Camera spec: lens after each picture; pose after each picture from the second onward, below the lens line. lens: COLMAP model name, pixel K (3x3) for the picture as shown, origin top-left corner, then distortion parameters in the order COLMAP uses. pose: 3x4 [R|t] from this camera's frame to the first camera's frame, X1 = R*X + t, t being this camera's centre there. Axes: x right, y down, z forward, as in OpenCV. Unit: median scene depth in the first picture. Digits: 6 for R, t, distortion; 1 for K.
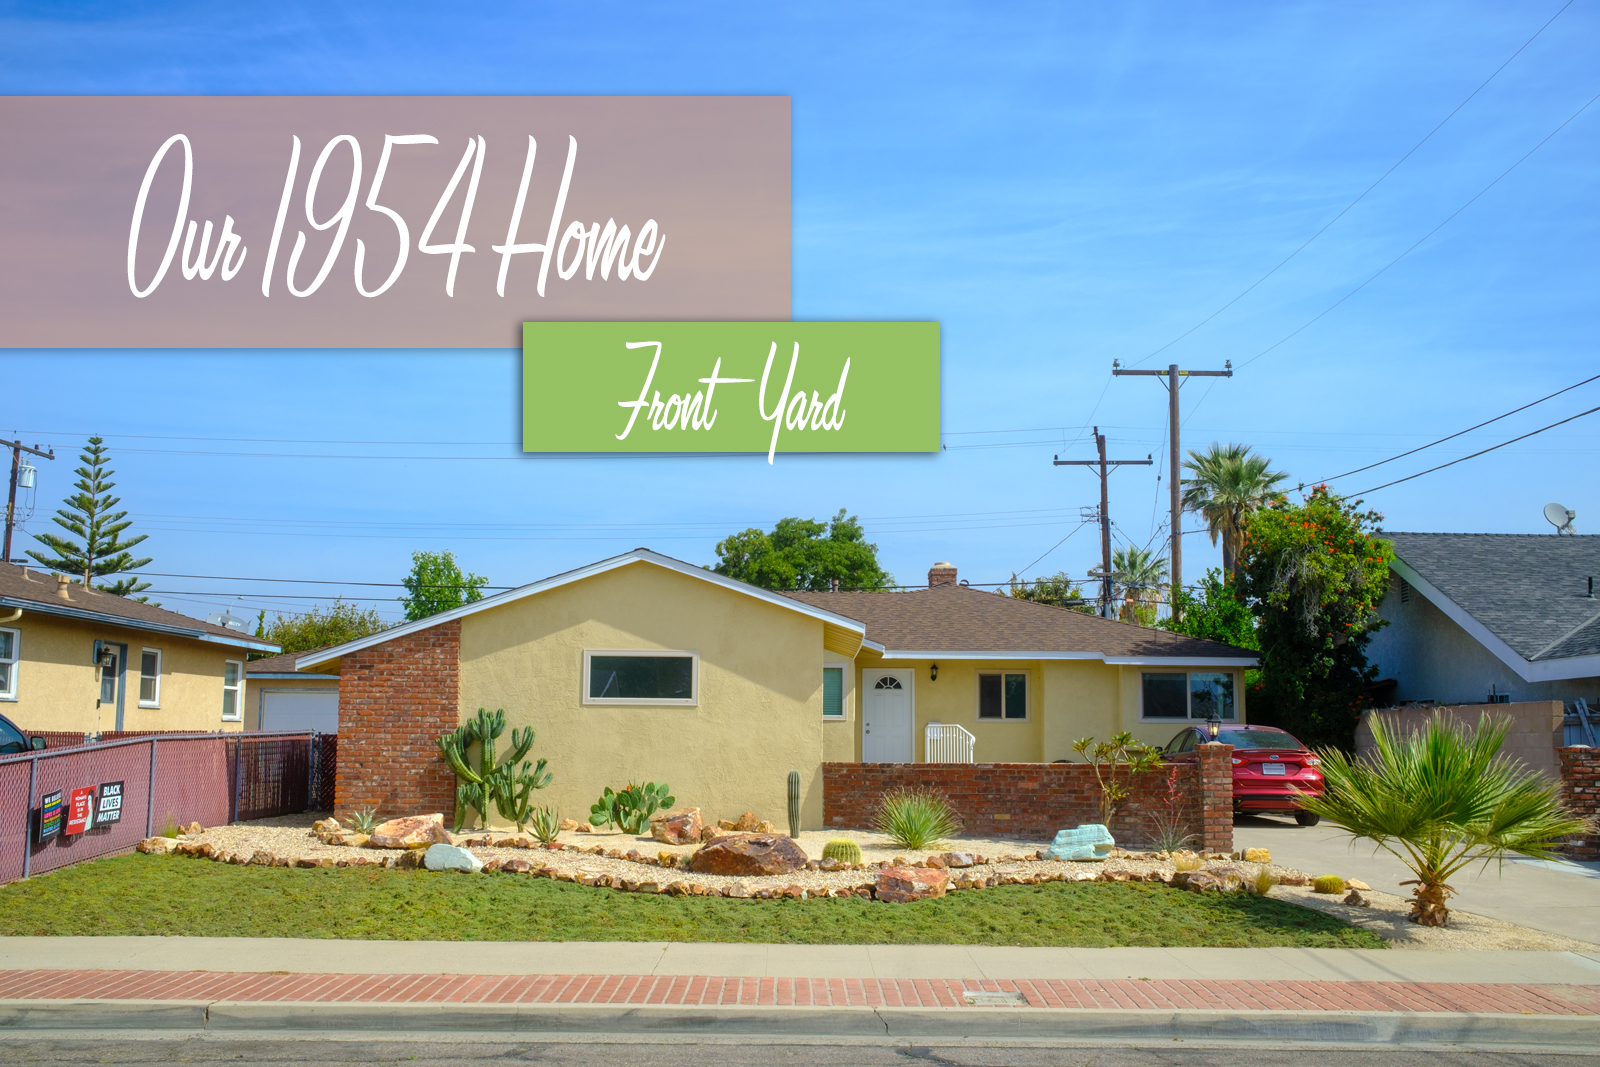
lens RADIAL K [[1628.4, 0, 800.0], [0, 1628.4, 533.5], [0, 0, 1]] dist [-0.052176, 0.135878]
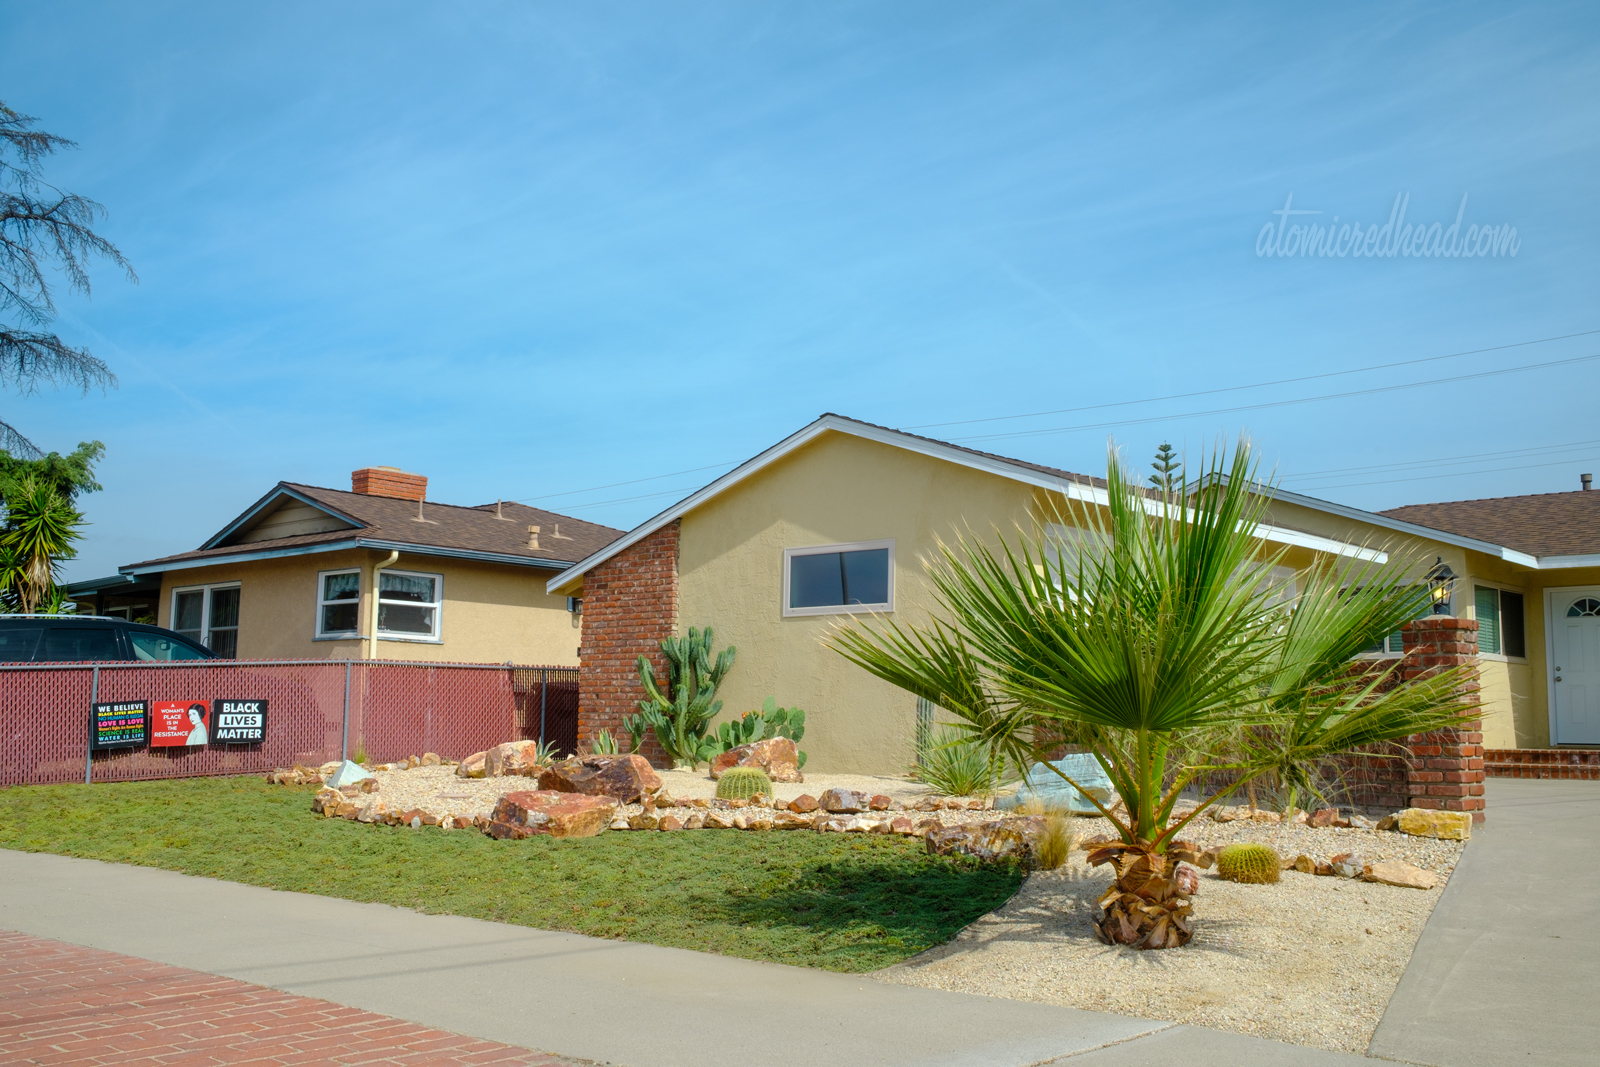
lens RADIAL K [[1628.4, 0, 800.0], [0, 1628.4, 533.5], [0, 0, 1]] dist [-0.052176, 0.135878]
pose [[0.734969, -0.079197, -0.673460, 0.413094], [0.072487, 0.996642, -0.038095, 0.094732], [0.674216, -0.020818, 0.738241, 0.413567]]
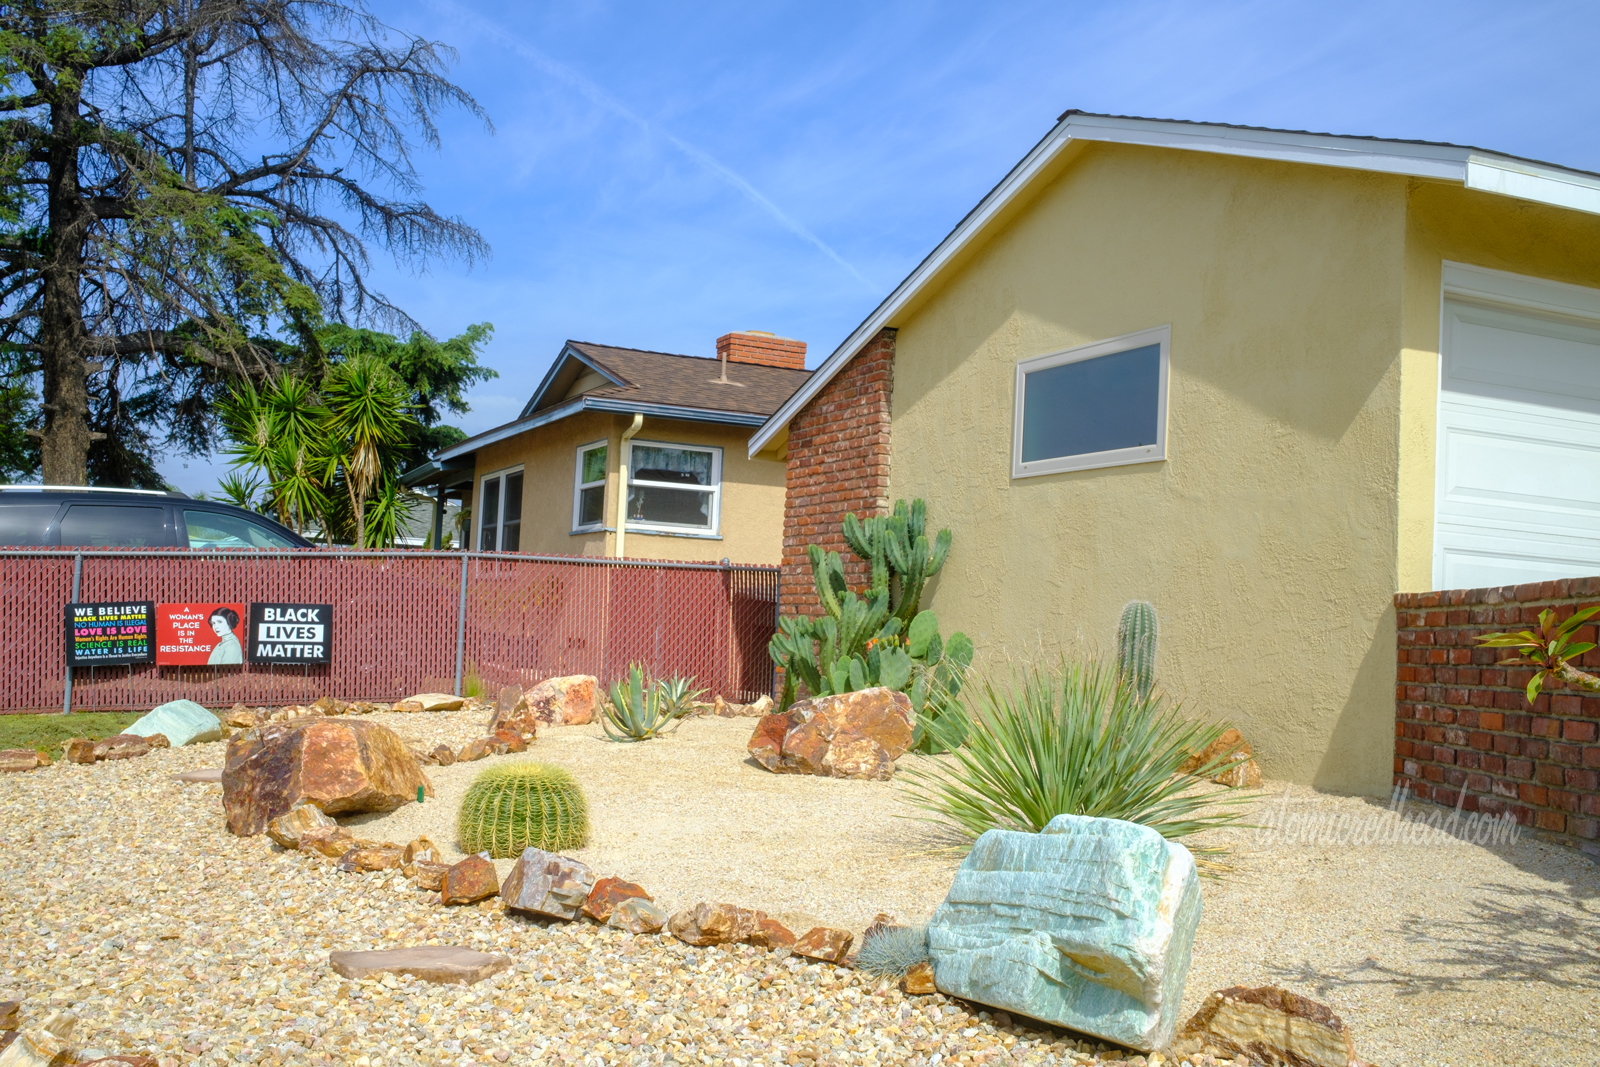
lens RADIAL K [[1628.4, 0, 800.0], [0, 1628.4, 533.5], [0, 0, 1]] dist [-0.052176, 0.135878]
pose [[0.423331, -0.045049, -0.904854, 0.260693], [0.068402, 0.997502, -0.017661, 0.124236], [0.903389, -0.054418, 0.425355, 0.742491]]
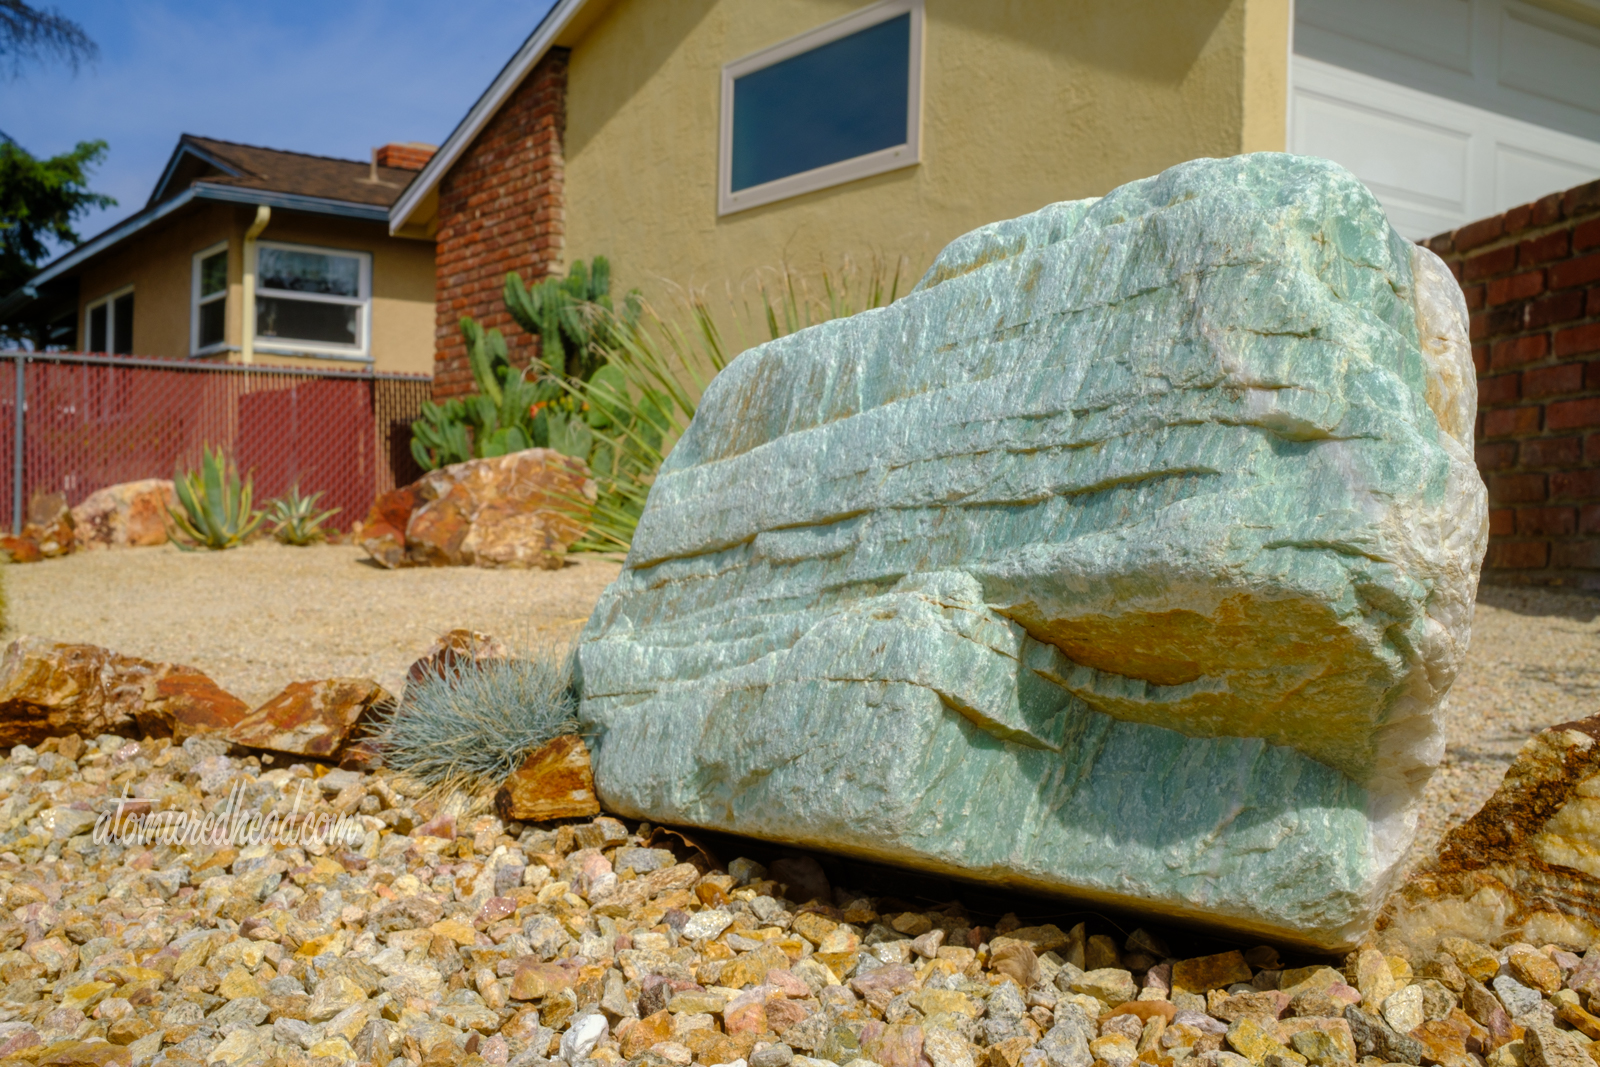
lens RADIAL K [[1647.5, 0, 800.0], [0, 1647.5, 533.5], [0, 0, 1]] dist [-0.059844, 0.158189]
pose [[0.582380, 0.004936, -0.812902, 0.176425], [0.084216, 0.994235, 0.066371, 0.152322], [0.808543, -0.107113, 0.578607, 0.790166]]
